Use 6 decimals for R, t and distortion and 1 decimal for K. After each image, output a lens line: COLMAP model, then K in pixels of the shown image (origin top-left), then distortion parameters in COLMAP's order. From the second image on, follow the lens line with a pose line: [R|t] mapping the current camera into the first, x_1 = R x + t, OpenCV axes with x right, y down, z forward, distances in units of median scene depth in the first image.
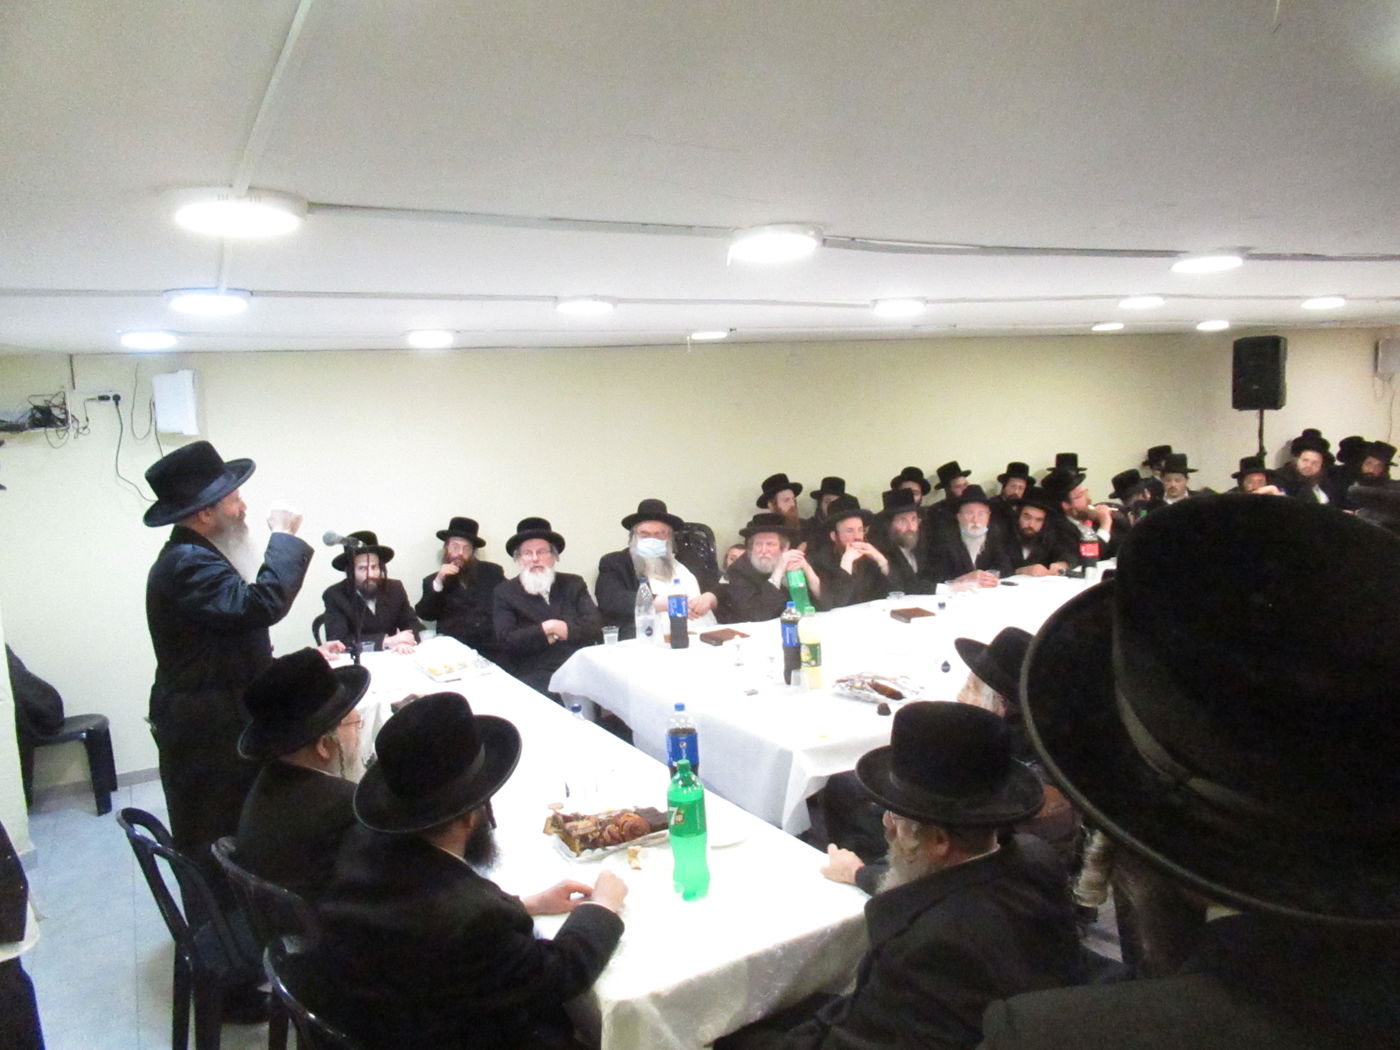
lens RADIAL K [[1055.8, 0, 702.6], [0, 1055.8, 533.0], [0, 0, 1]] dist [0.002743, -0.008851]
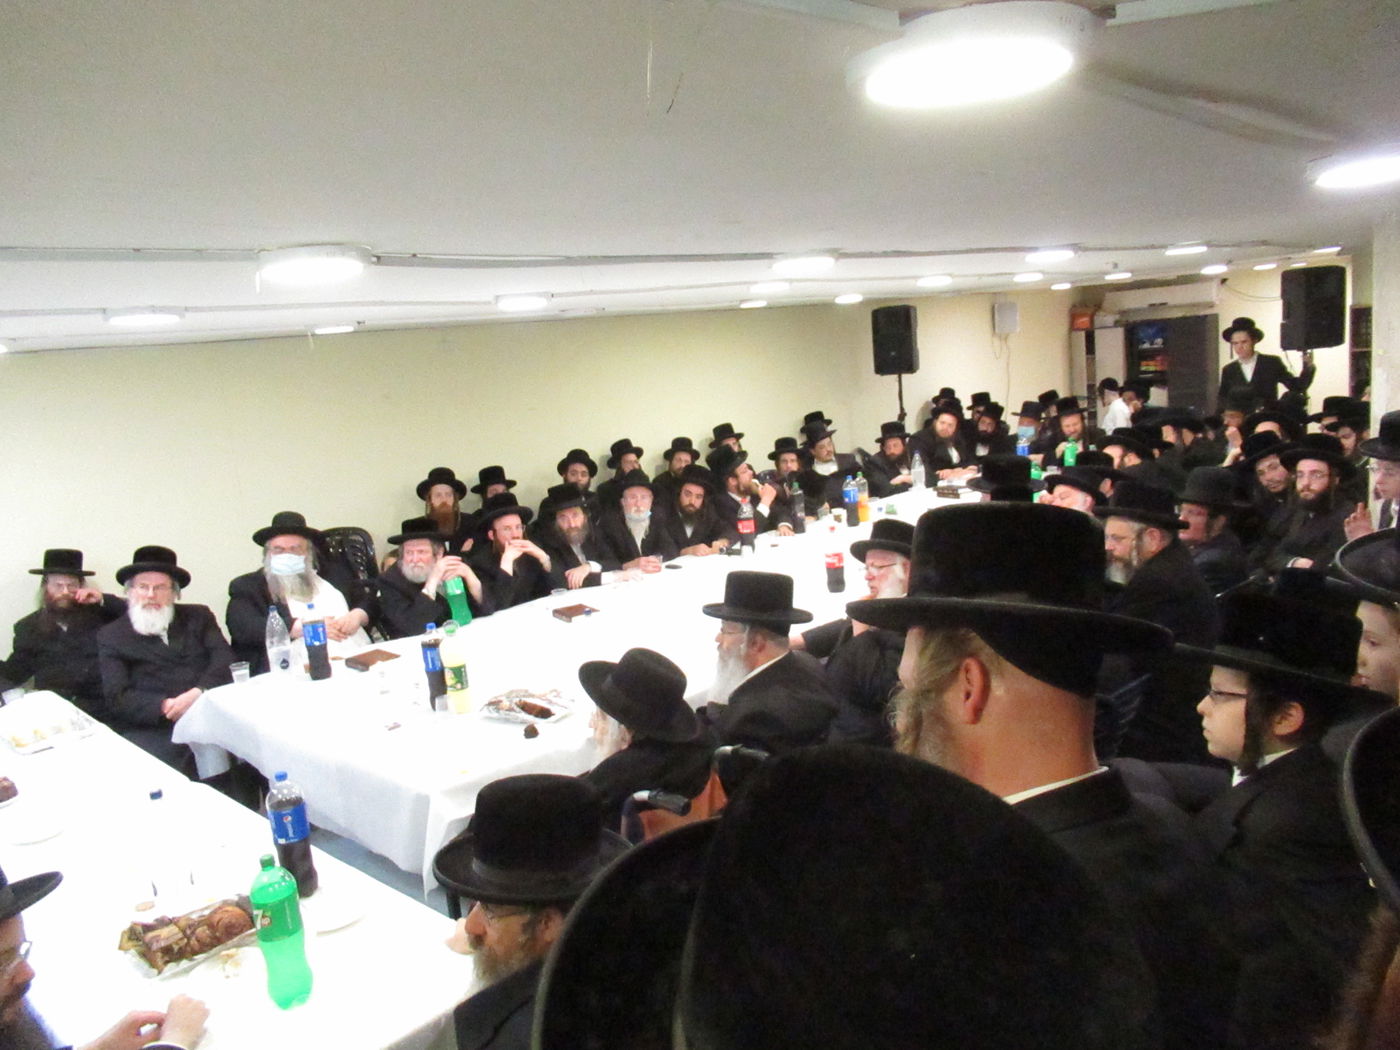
lens RADIAL K [[1055.8, 0, 700.4], [0, 1055.8, 528.7], [0, 0, 1]] dist [0.002743, -0.008851]
pose [[0.959376, -0.083059, 0.269626, 0.057328], [0.075248, 0.996394, 0.039197, -0.031382], [-0.271910, -0.017316, 0.962167, 0.030271]]
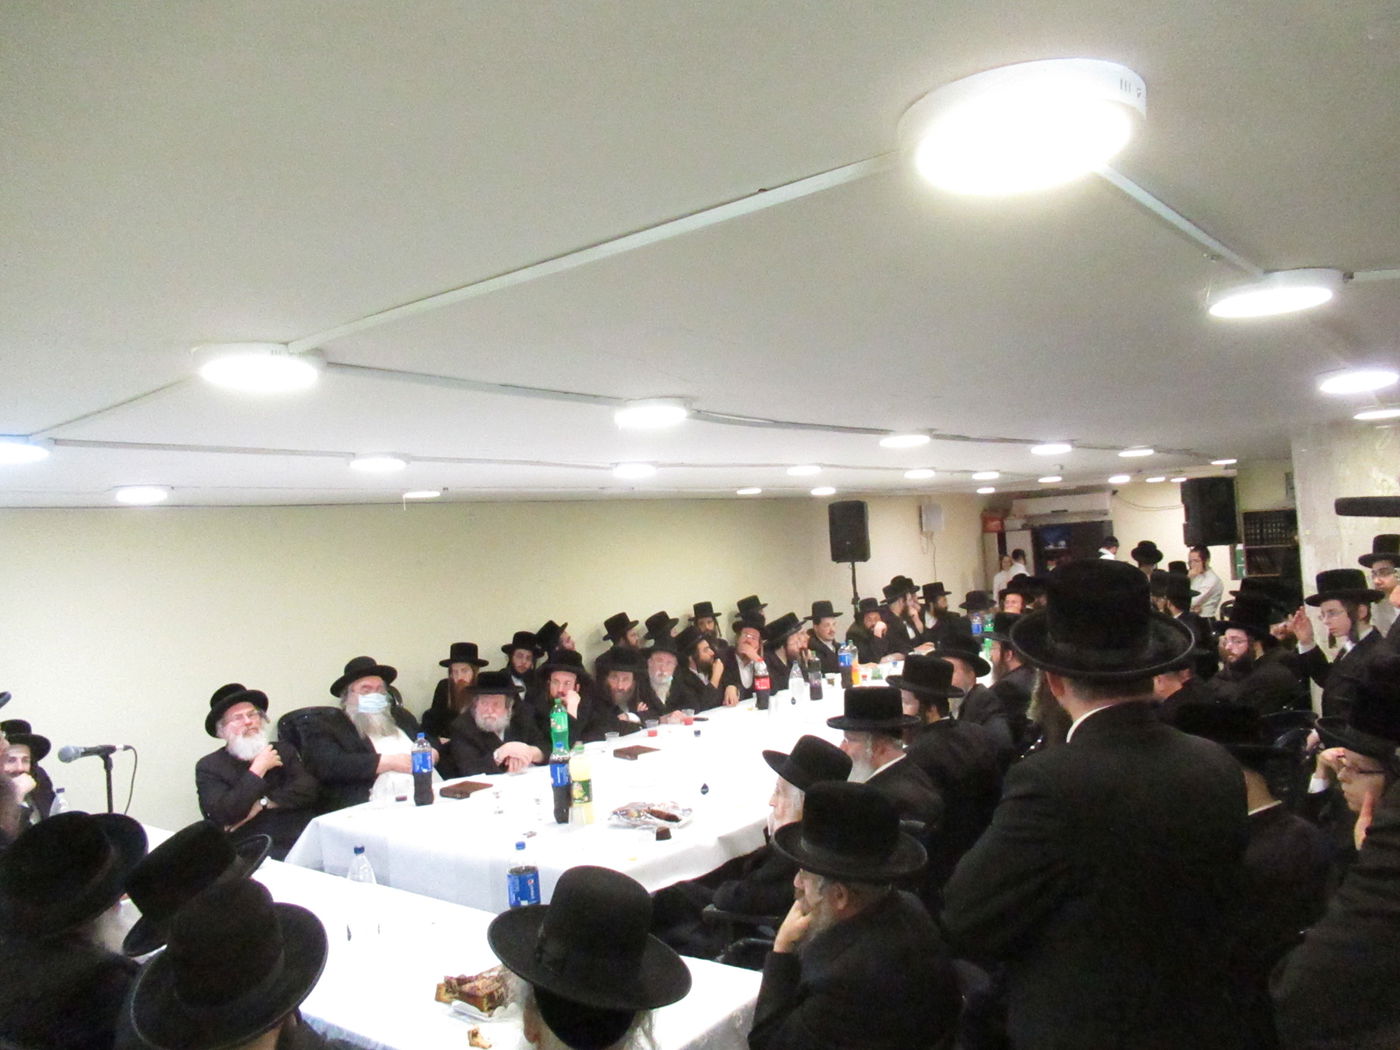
lens RADIAL K [[1055.8, 0, 699.5], [0, 1055.8, 524.0], [0, 0, 1]] dist [0.002743, -0.008851]
pose [[0.922772, -0.002023, 0.385342, -0.162504], [0.064821, 0.986552, -0.150047, 0.015003], [-0.379856, 0.163437, 0.910493, -0.039949]]
